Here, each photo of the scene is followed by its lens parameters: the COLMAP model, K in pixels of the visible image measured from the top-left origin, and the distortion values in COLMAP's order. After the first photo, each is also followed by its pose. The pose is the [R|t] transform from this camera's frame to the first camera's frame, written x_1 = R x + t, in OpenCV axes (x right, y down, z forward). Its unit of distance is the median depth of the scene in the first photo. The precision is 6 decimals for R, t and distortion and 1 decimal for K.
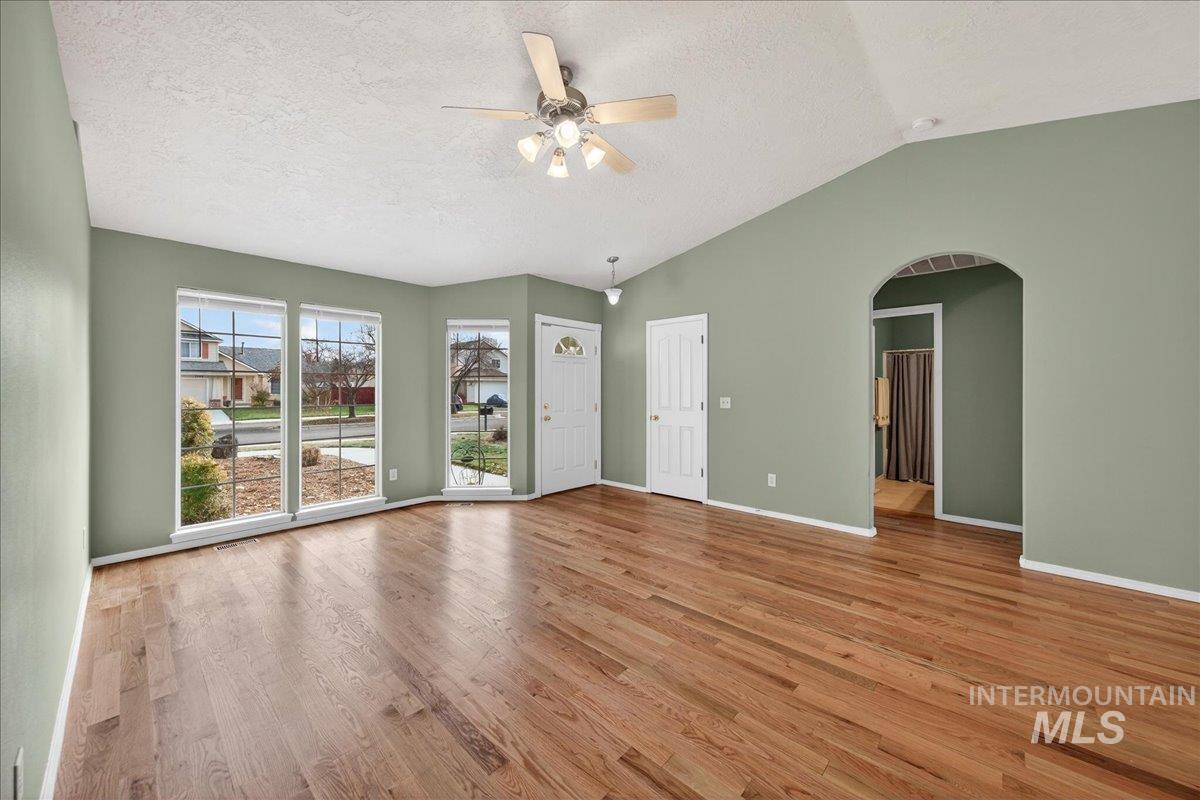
lens RADIAL K [[439.5, 0, 598.6], [0, 439.5, 385.5], [0, 0, 1]] dist [0.000619, 0.000079]
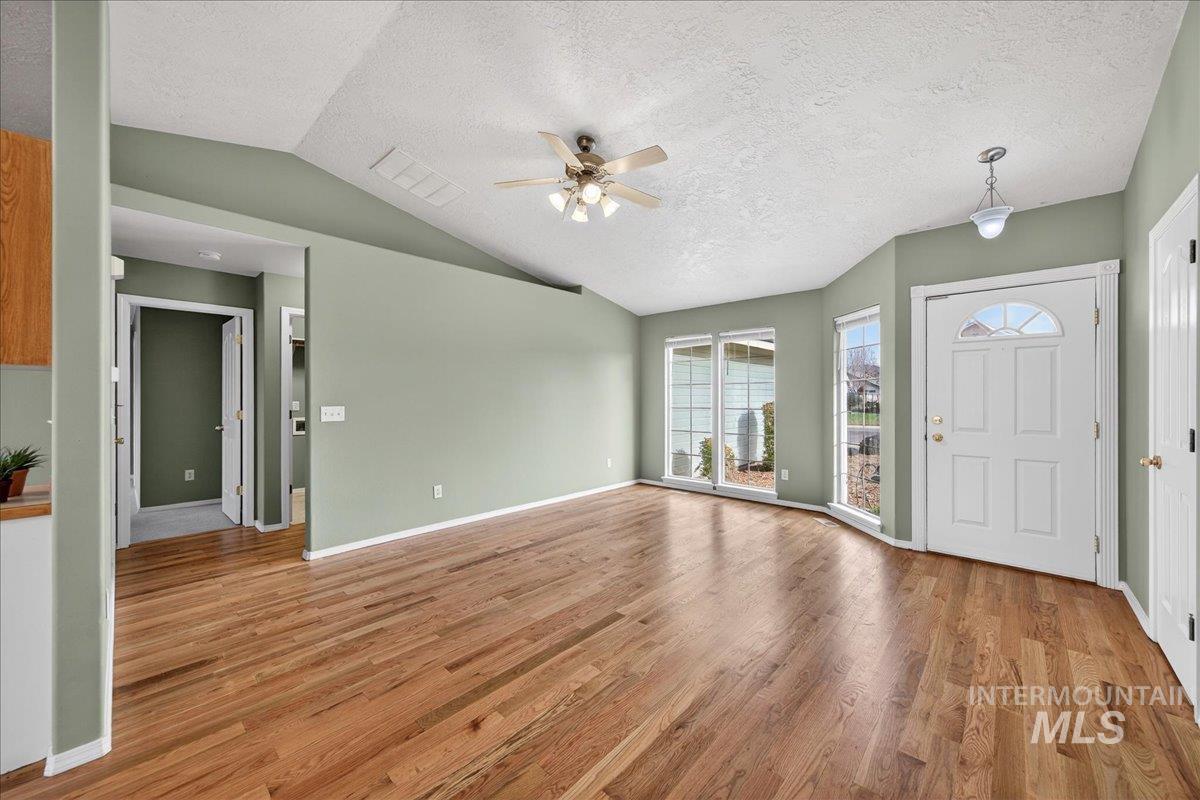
lens RADIAL K [[443.1, 0, 602.8], [0, 443.1, 397.2], [0, 0, 1]] dist [0.000738, -0.000163]
pose [[0.006736, 0.001093, -0.999977, 0.589787], [0.011827, 0.999929, 0.001173, 0.006374], [0.999907, -0.011835, 0.006723, 0.527974]]
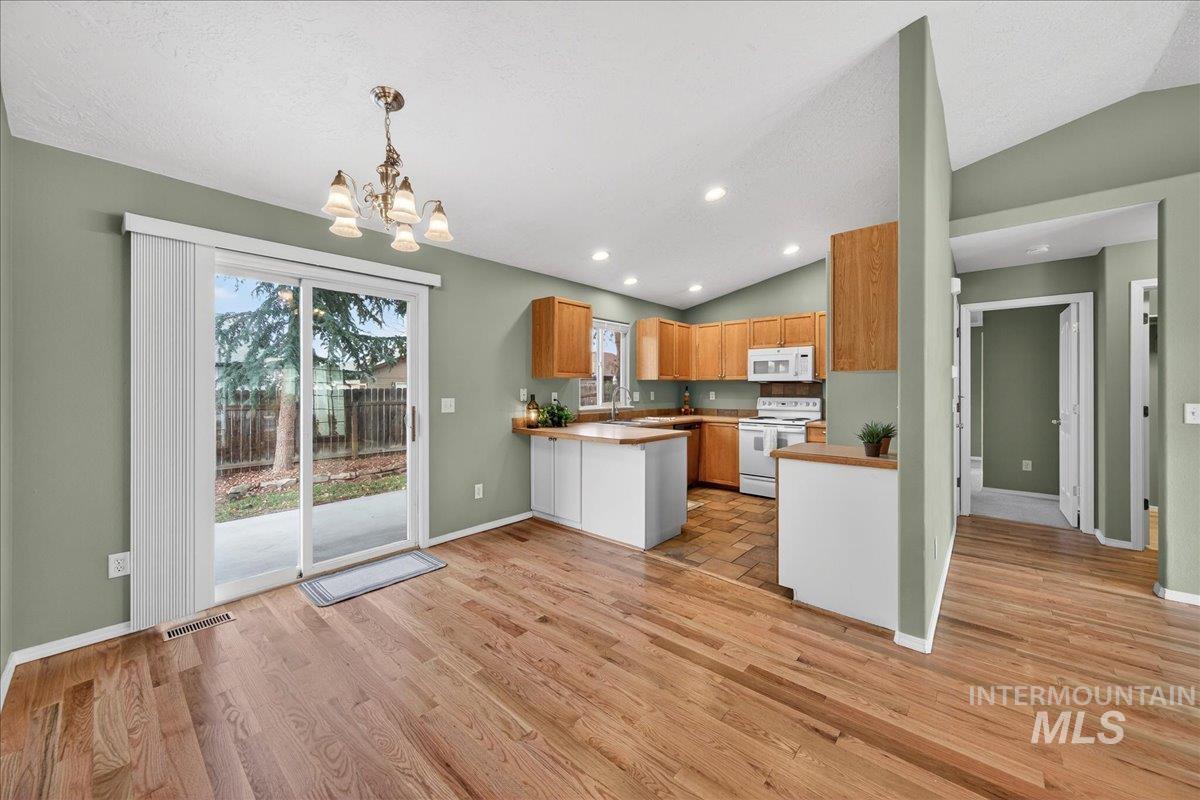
lens RADIAL K [[440.2, 0, 601.8], [0, 440.2, 389.0], [0, 0, 1]] dist [0.000997, 0.000178]
pose [[-0.999488, 0.000946, -0.031977, 0.601308], [0.001274, 0.999947, -0.010242, 0.004020], [0.031966, -0.010278, -0.999436, 0.594957]]
